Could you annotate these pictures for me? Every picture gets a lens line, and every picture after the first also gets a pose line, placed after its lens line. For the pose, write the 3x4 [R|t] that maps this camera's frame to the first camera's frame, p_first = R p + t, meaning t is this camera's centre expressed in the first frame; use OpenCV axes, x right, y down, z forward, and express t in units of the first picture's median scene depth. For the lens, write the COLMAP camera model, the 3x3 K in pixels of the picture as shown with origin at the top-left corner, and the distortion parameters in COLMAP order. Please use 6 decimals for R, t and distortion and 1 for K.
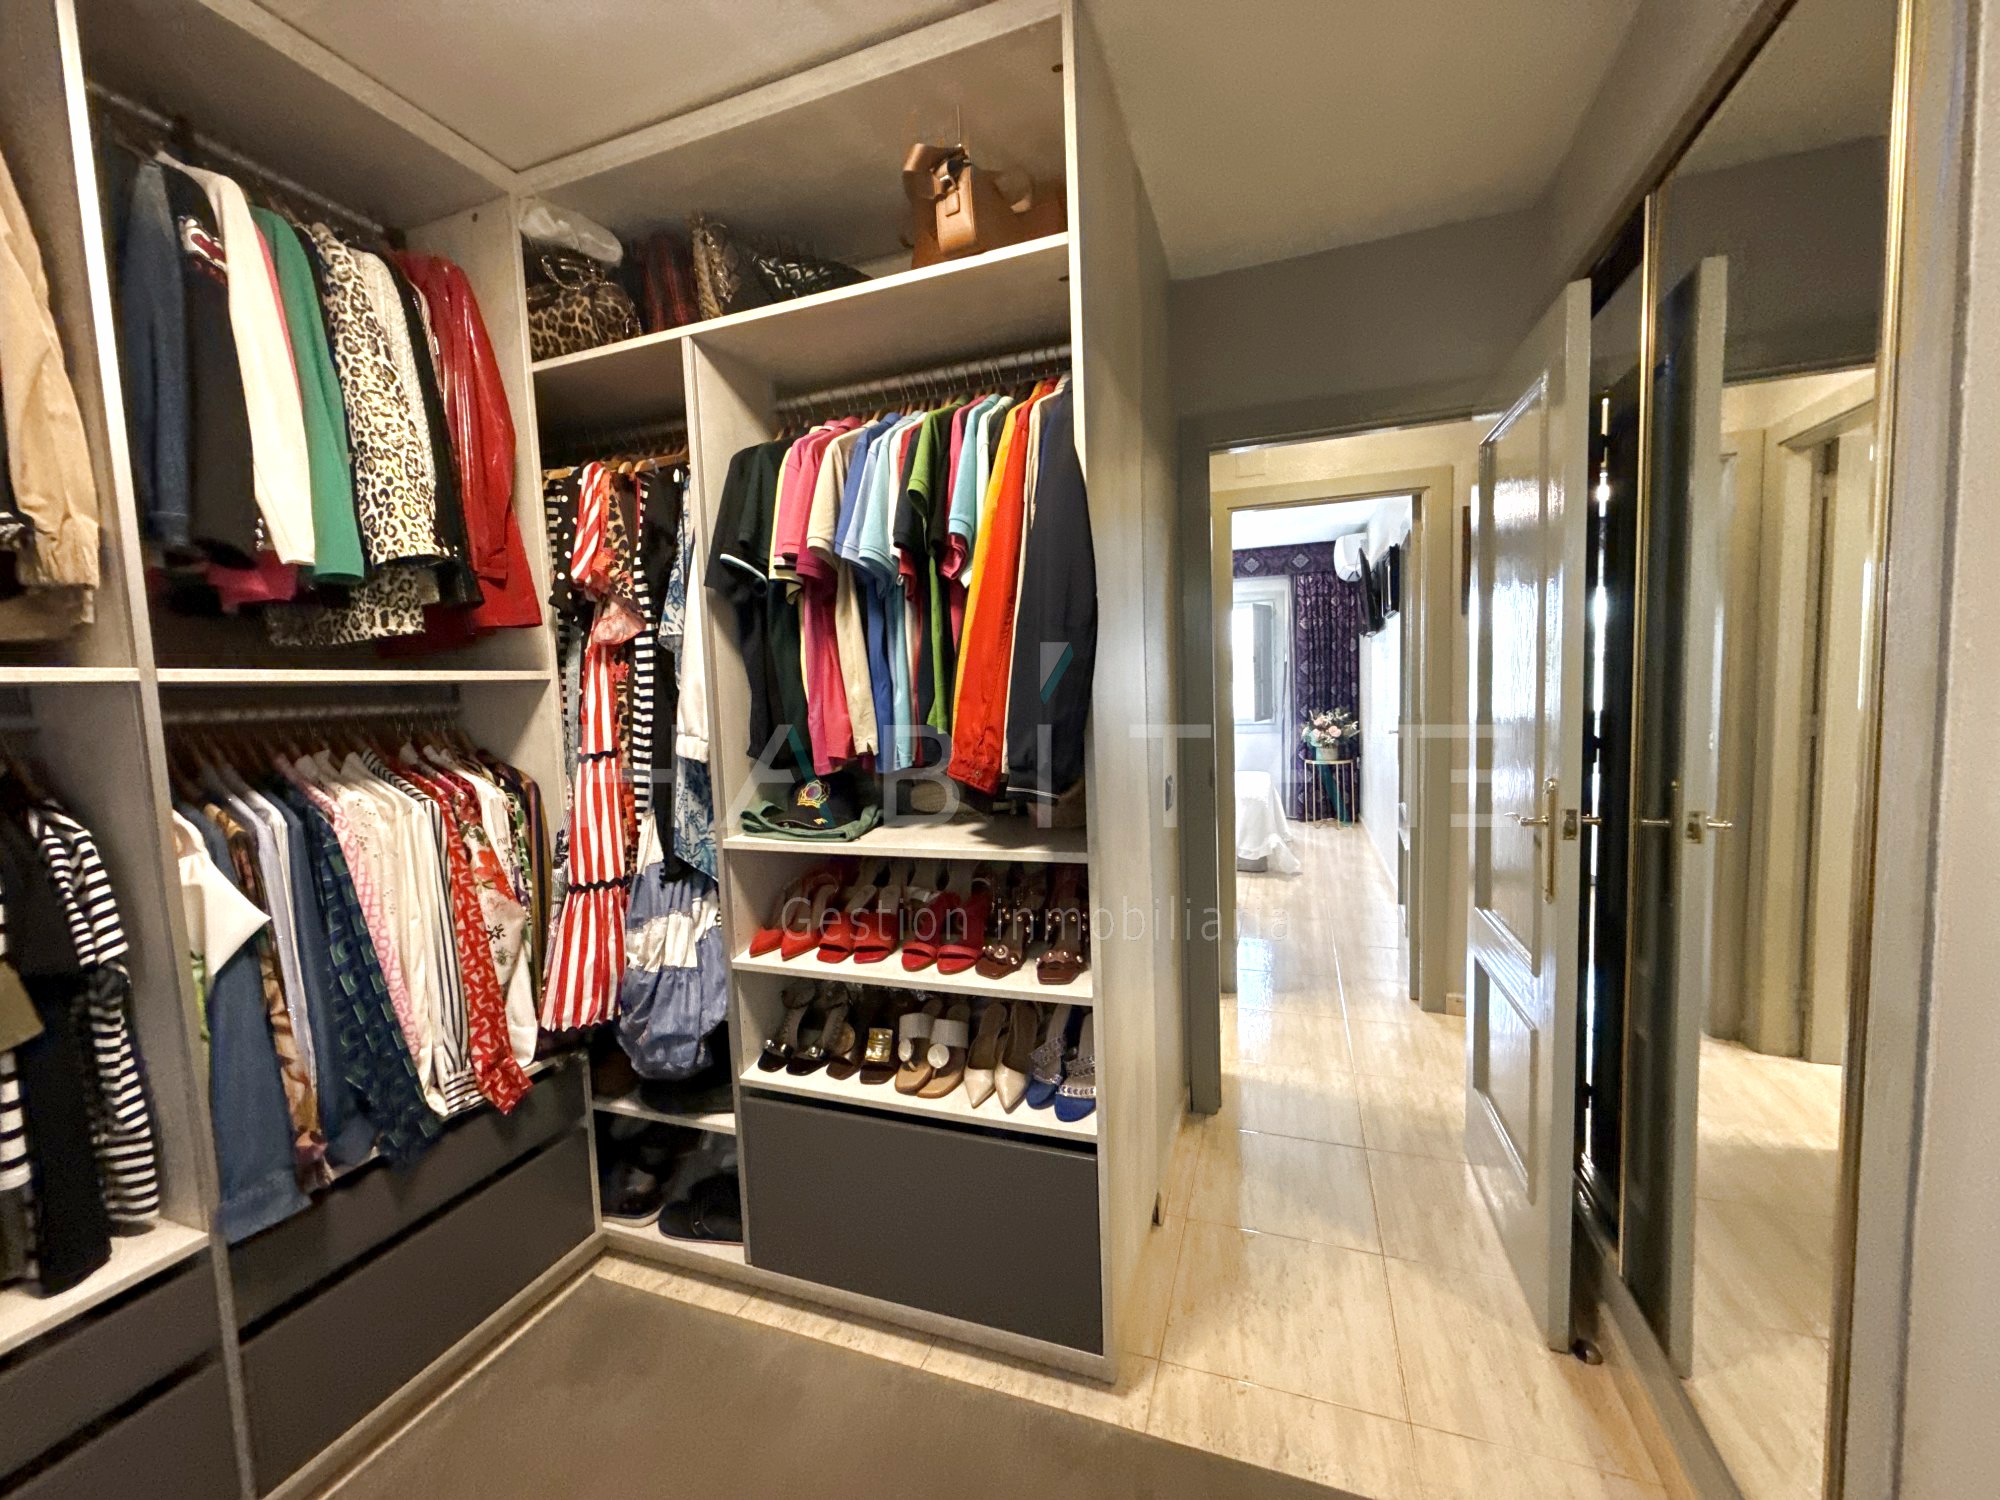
lens RADIAL K [[797.8, 0, 998.9], [0, 797.8, 750.3], [0, 0, 1]] dist [0.000708, -0.000323]
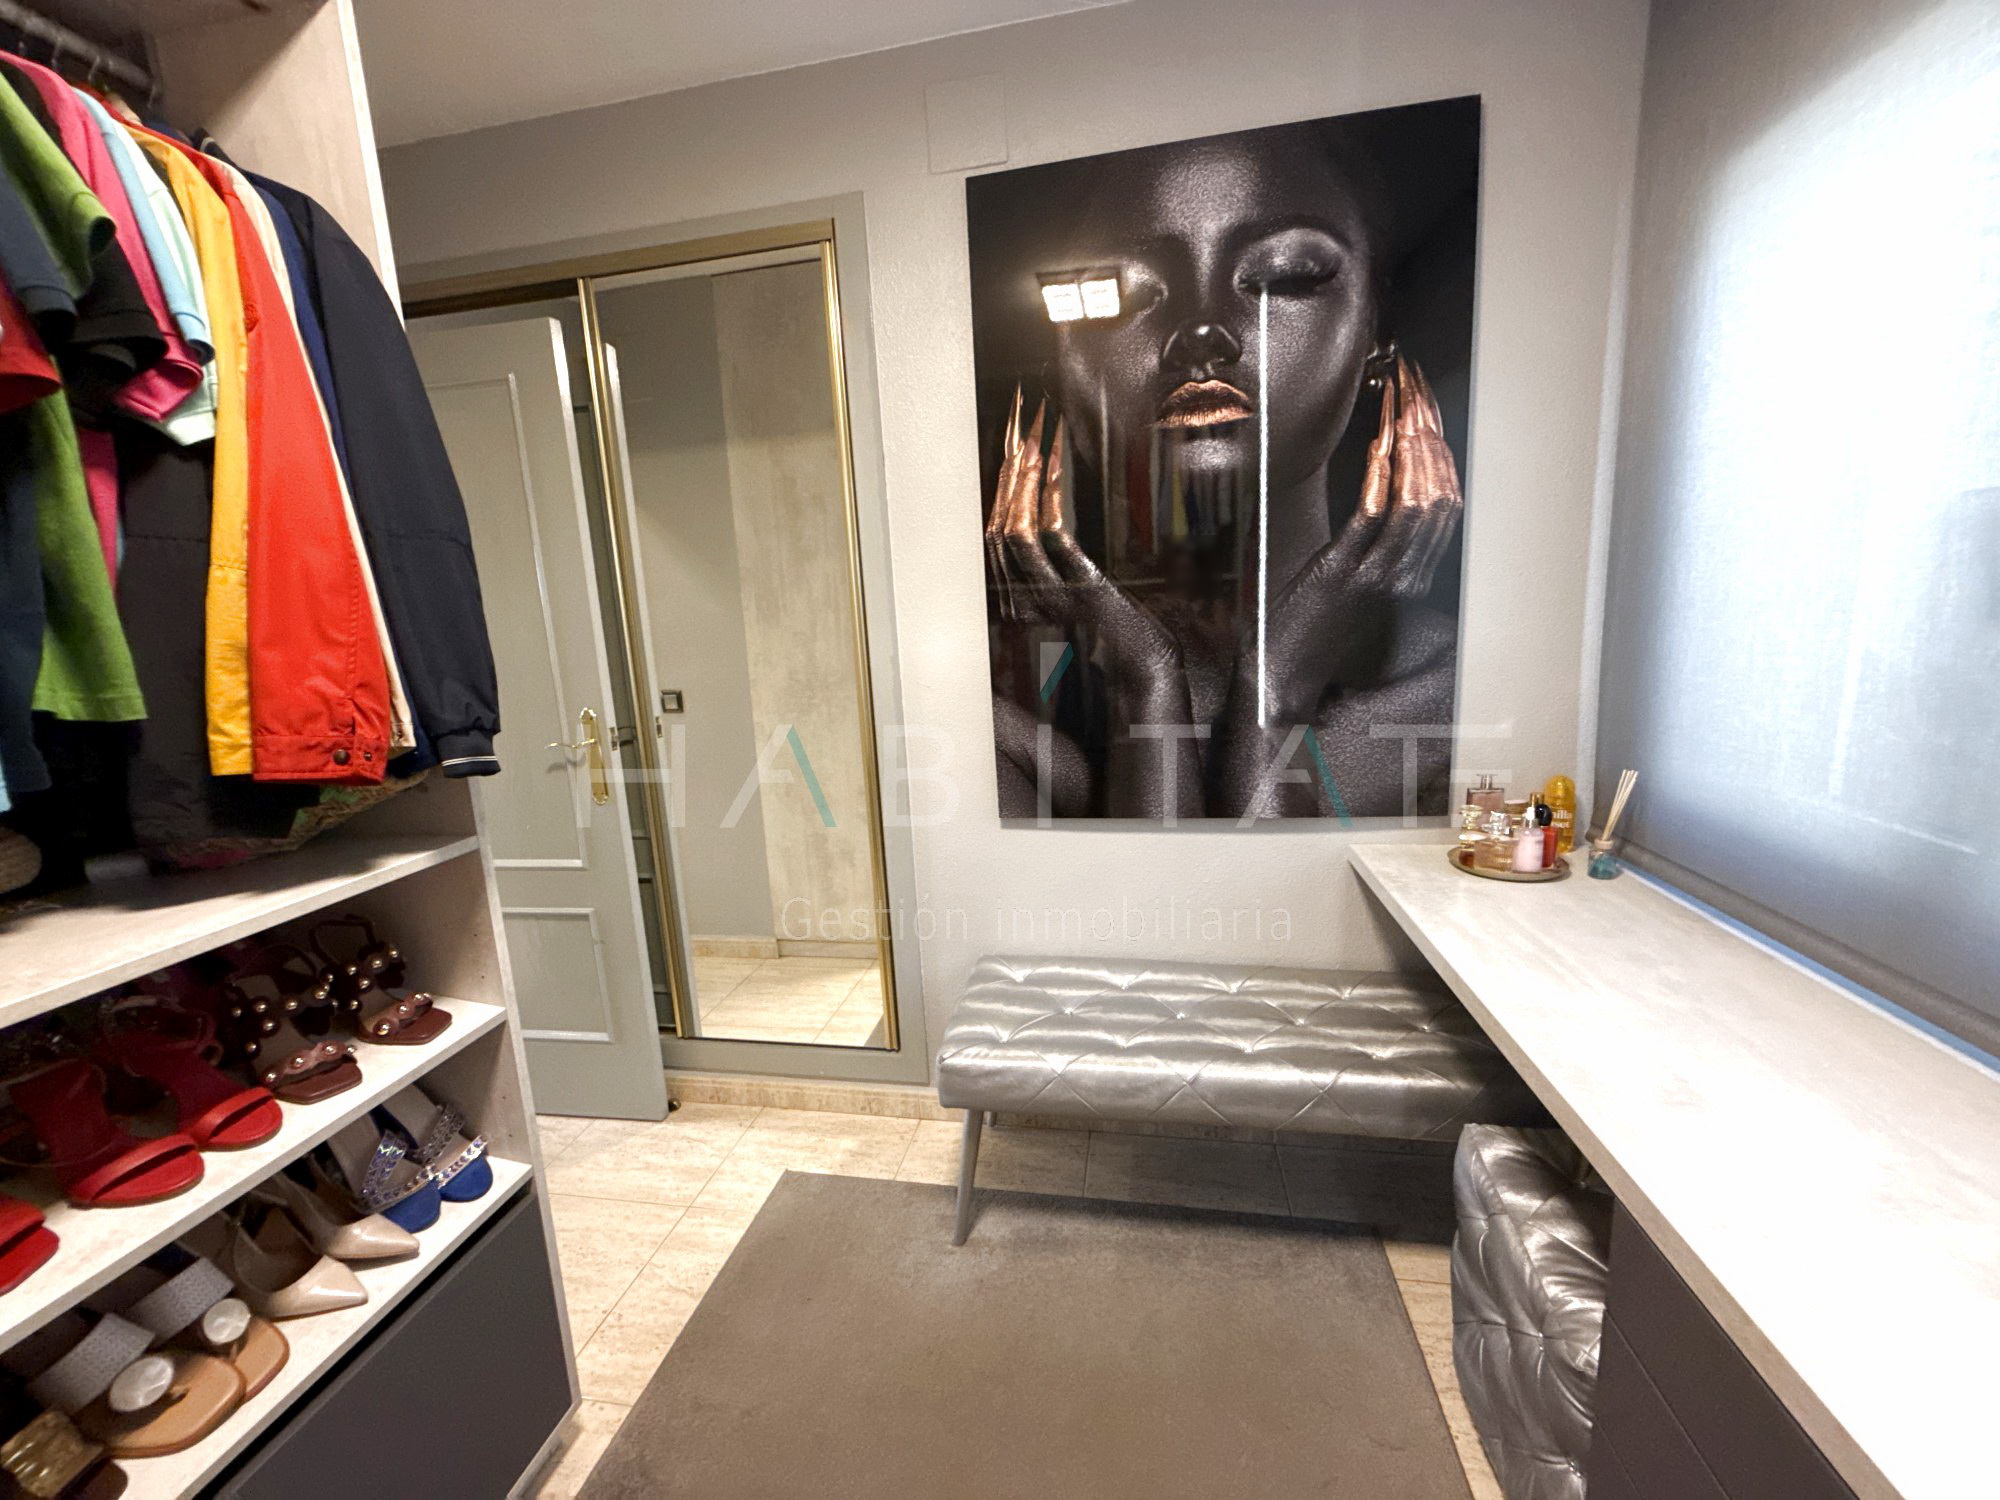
lens RADIAL K [[797.8, 0, 994.4], [0, 797.8, 741.8], [0, 0, 1]] dist [0.000708, -0.000323]
pose [[-0.140271, -0.133057, 0.981132, -0.663945], [0.136416, 0.978882, 0.152255, -0.013772], [-0.980671, 0.155199, -0.119157, 0.522512]]
